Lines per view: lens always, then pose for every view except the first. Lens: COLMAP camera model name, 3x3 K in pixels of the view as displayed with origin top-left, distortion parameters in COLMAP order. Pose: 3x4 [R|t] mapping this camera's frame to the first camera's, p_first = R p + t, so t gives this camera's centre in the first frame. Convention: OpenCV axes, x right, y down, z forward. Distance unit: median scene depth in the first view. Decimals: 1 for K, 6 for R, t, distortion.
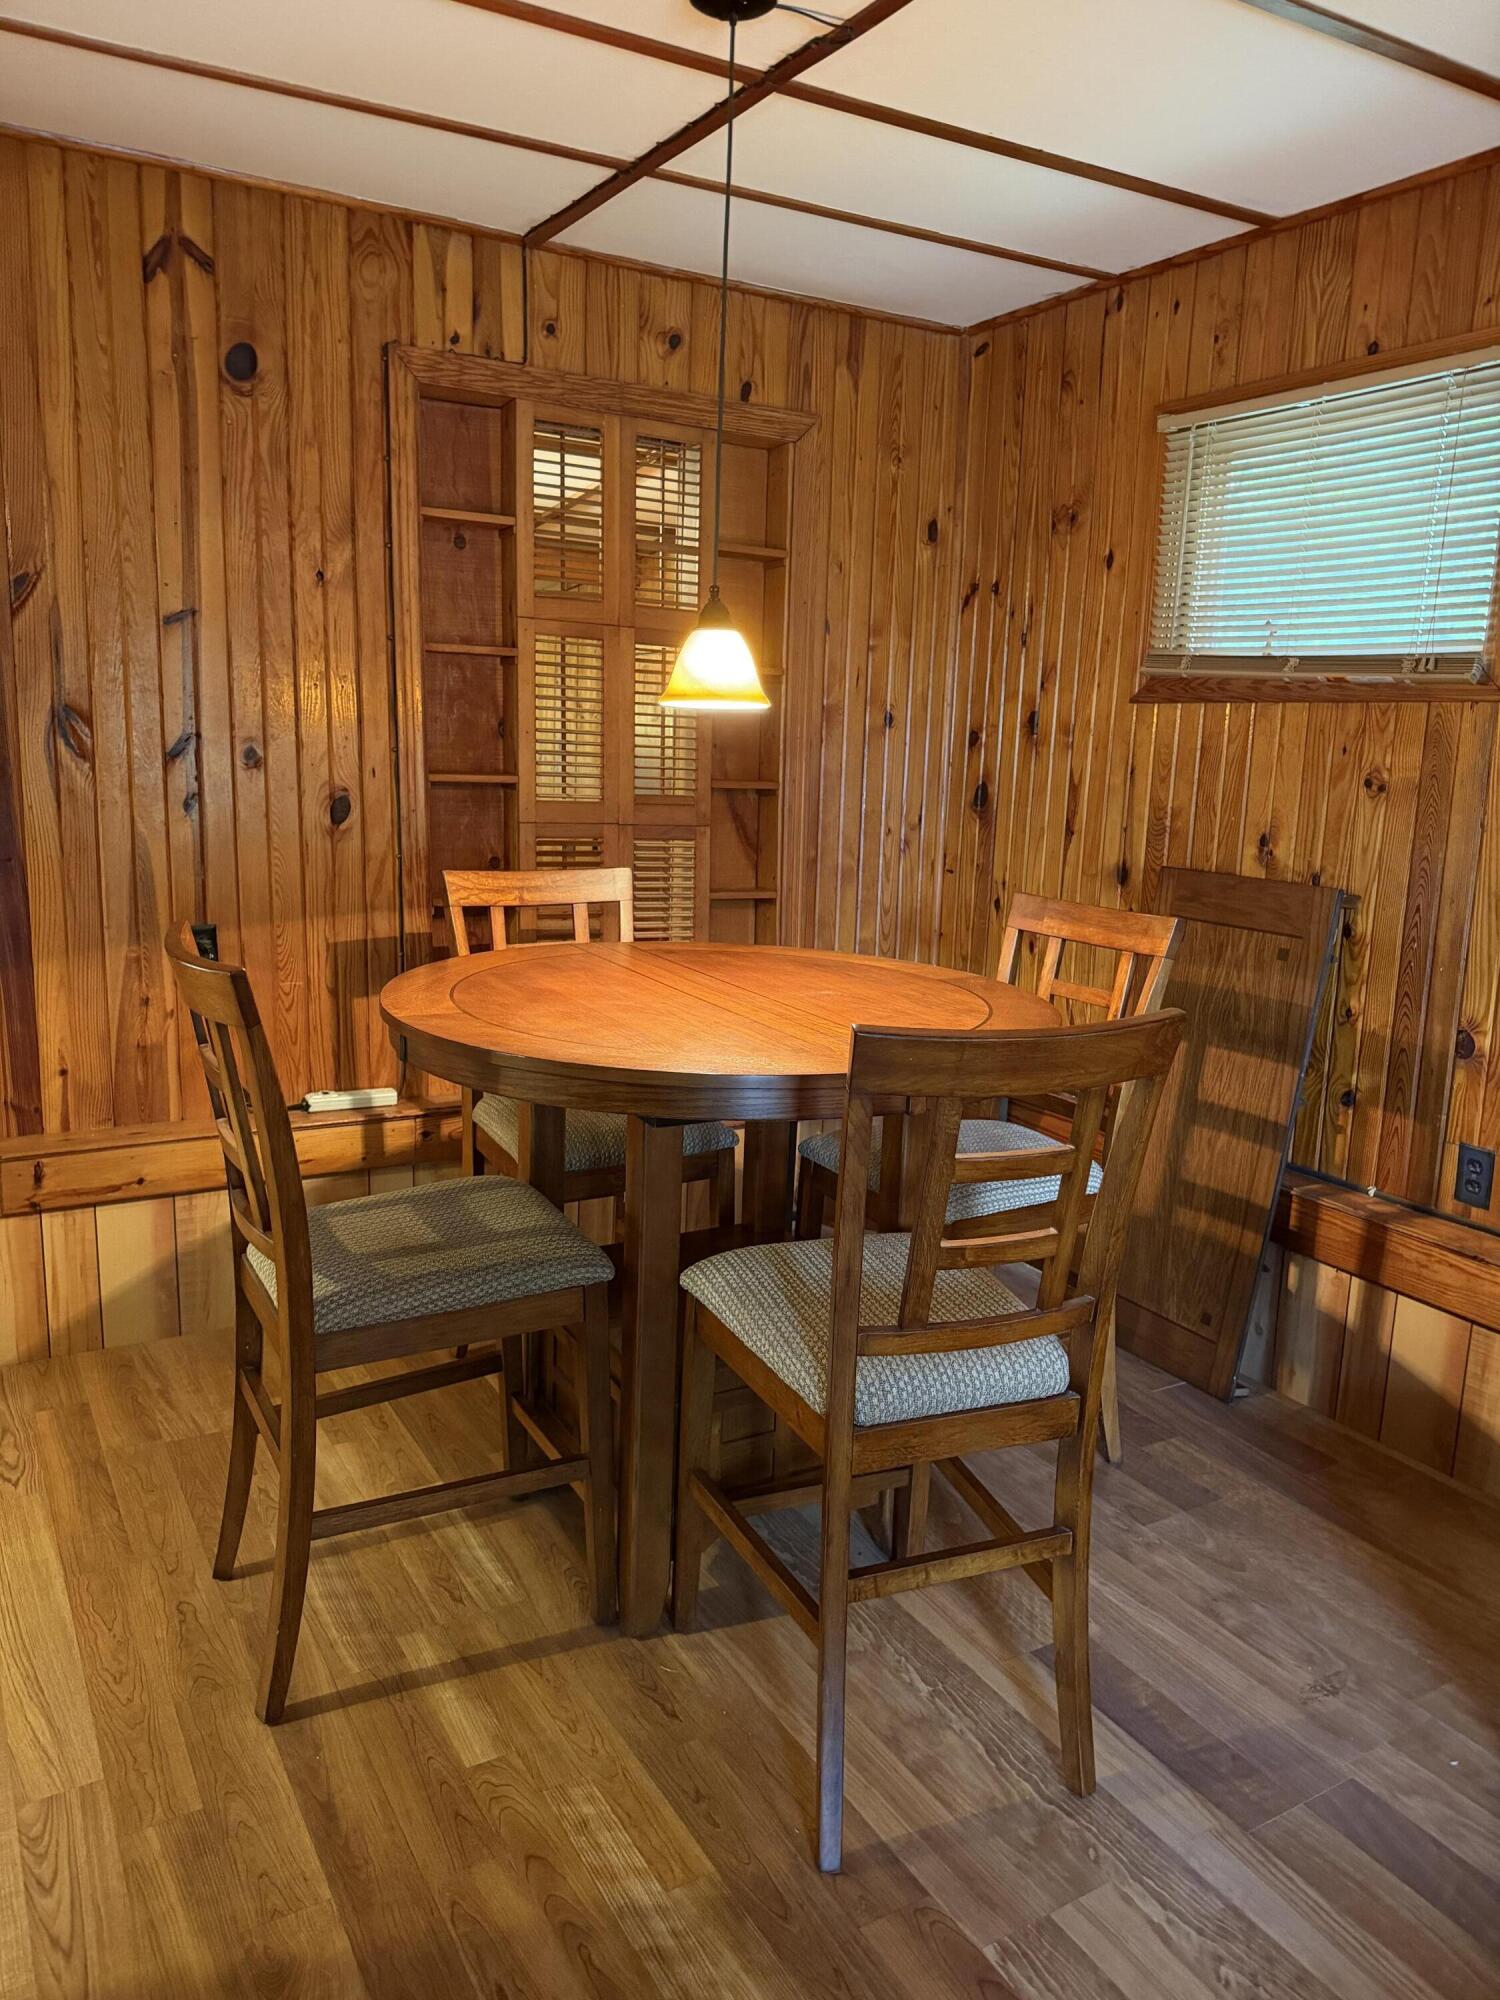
lens RADIAL K [[1405.0, 0, 750.0], [0, 1405.0, 1000.0], [0, 0, 1]] dist [0.007752, -0.010807]
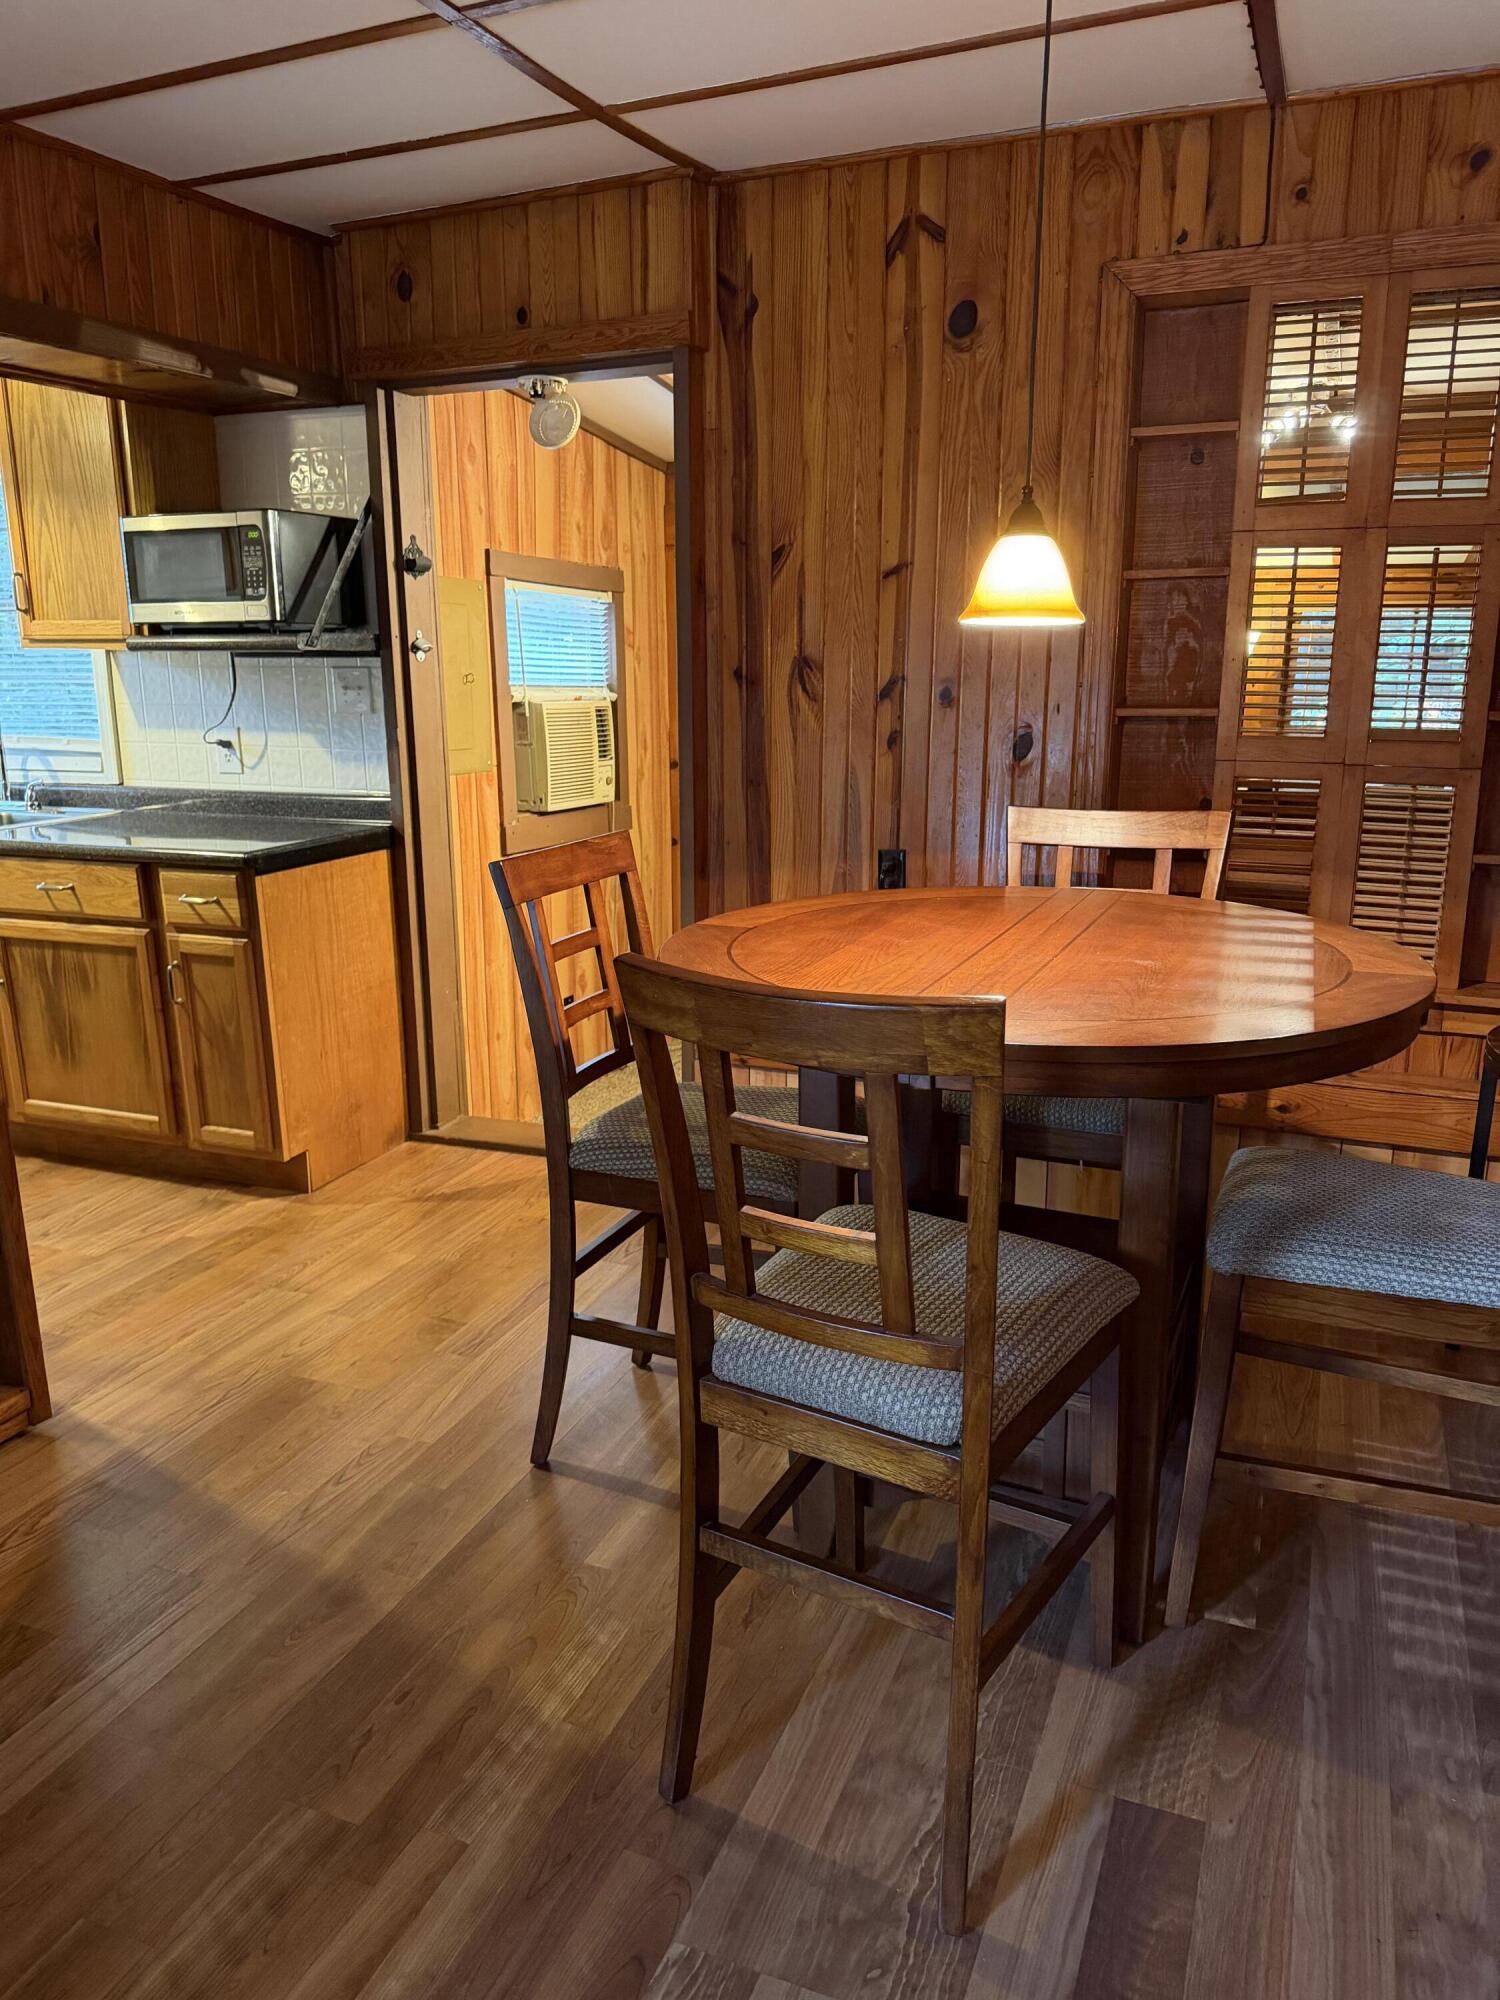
lens RADIAL K [[1434.6, 0, 750.0], [0, 1434.6, 1000.0], [0, 0, 1]] dist [-0.003093, -0.000472]
pose [[0.642337, 0.131238, -0.755102, 0.402283], [-0.109605, 0.990833, 0.078972, -0.014648], [0.758545, 0.032036, 0.650833, 0.189692]]
